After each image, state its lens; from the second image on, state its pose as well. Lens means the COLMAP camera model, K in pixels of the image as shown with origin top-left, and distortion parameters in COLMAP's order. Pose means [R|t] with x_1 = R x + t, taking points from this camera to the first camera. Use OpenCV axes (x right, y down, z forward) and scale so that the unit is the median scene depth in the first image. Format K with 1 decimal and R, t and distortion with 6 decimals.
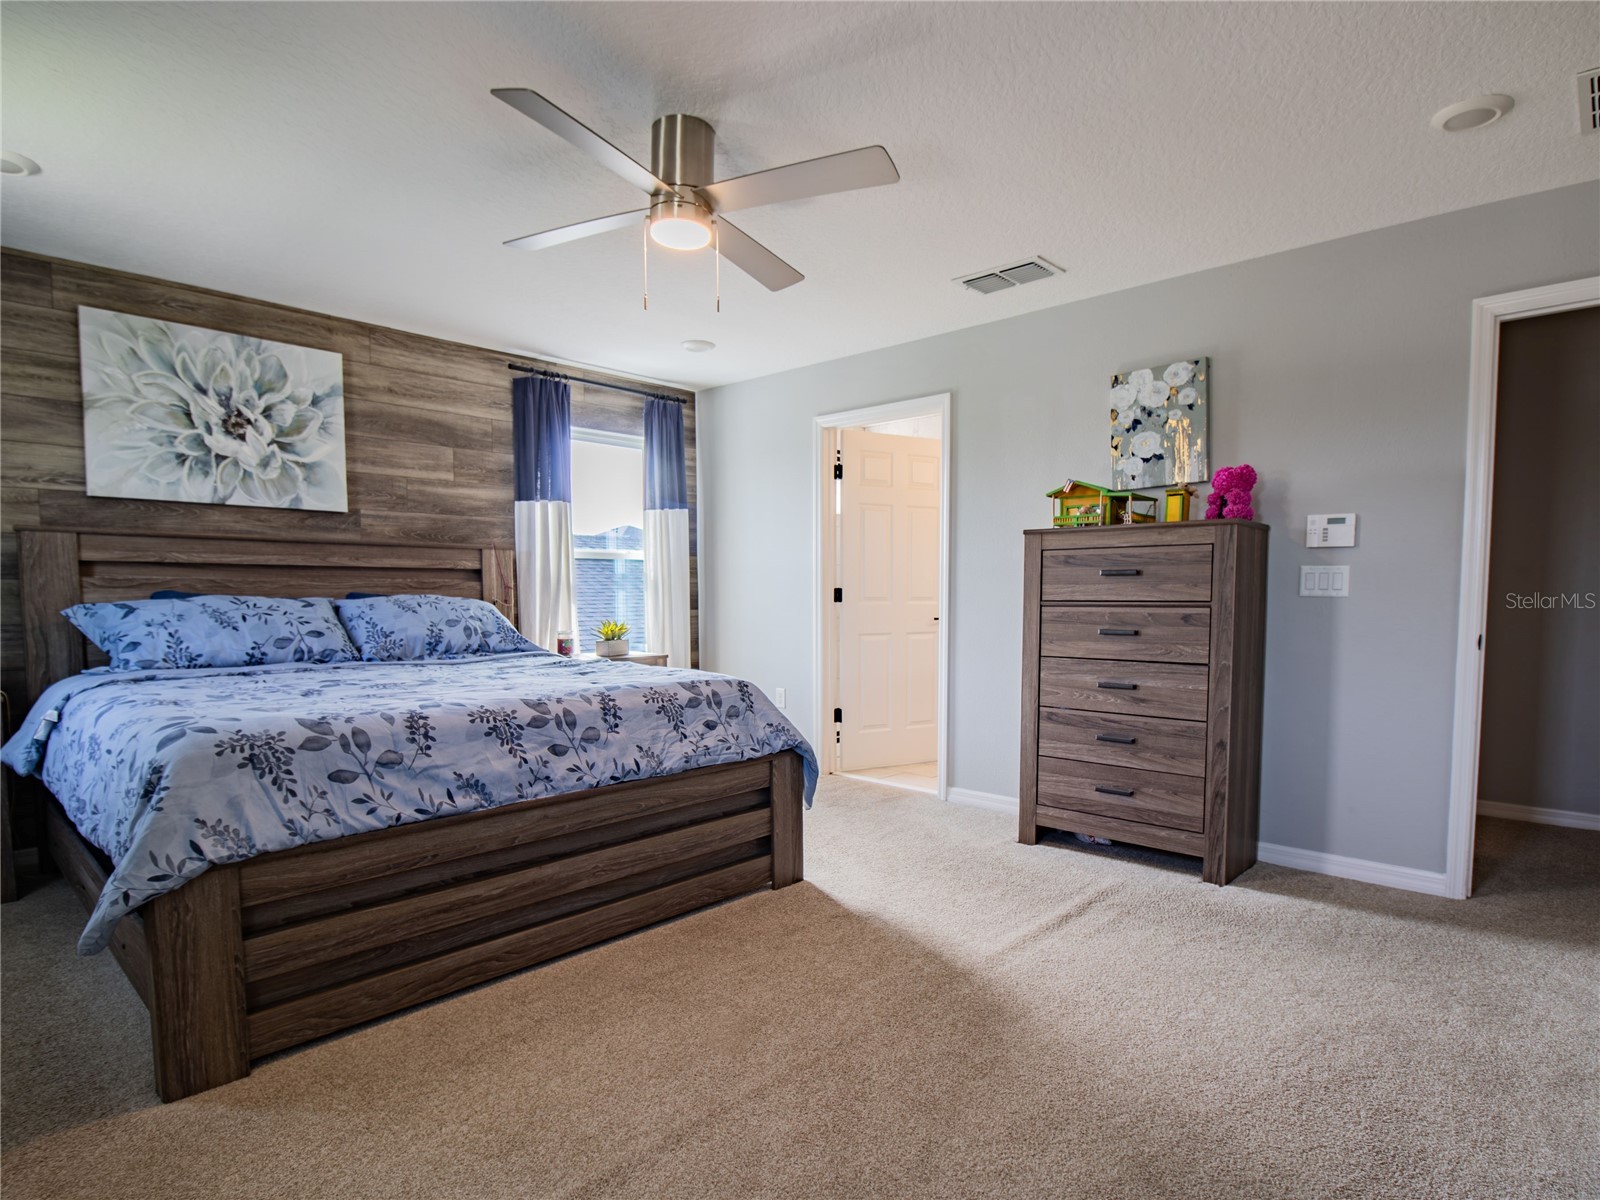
lens RADIAL K [[869.7, 0, 799.4], [0, 869.7, 653.1], [0, 0, 1]] dist [0.001972, -0.012104]
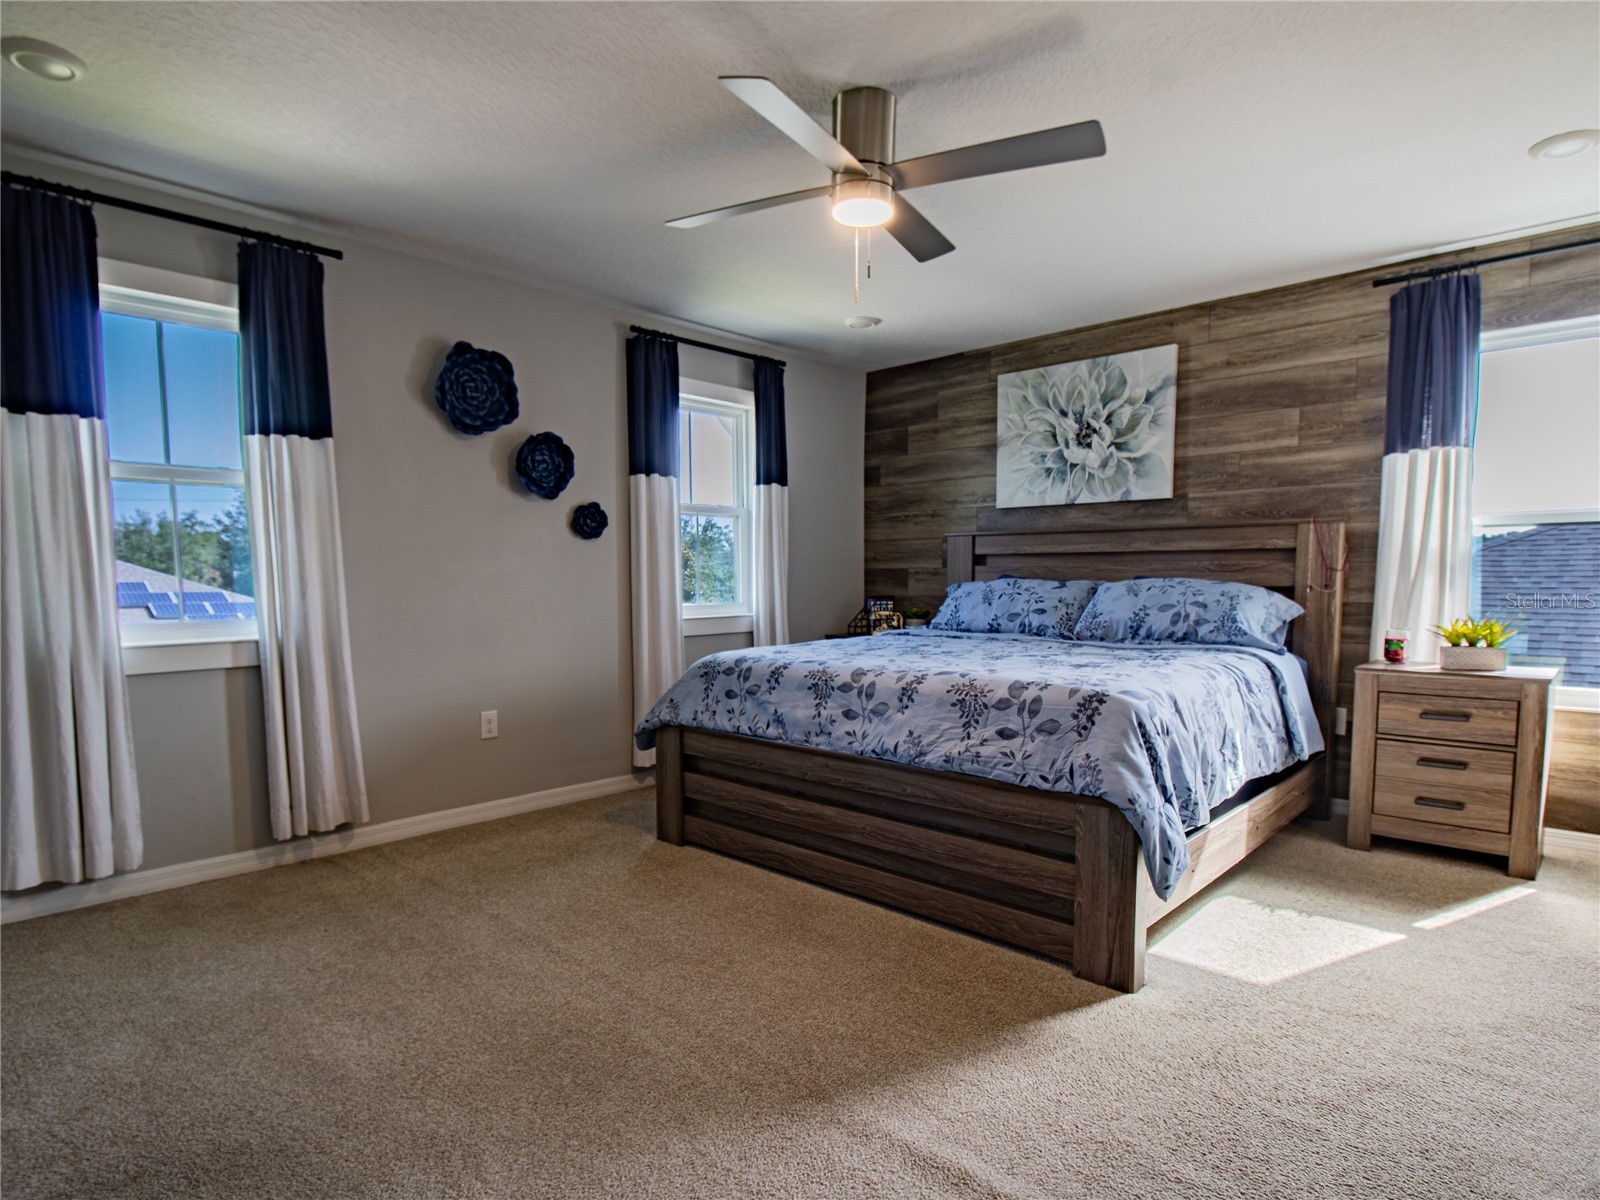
lens RADIAL K [[869.7, 0, 799.4], [0, 869.7, 653.1], [0, 0, 1]] dist [0.001972, -0.012104]
pose [[-0.004447, 0.087699, -0.996137, 0.568250], [-0.066739, 0.993900, 0.087800, -0.043147], [0.997761, 0.066872, 0.001434, 0.614418]]
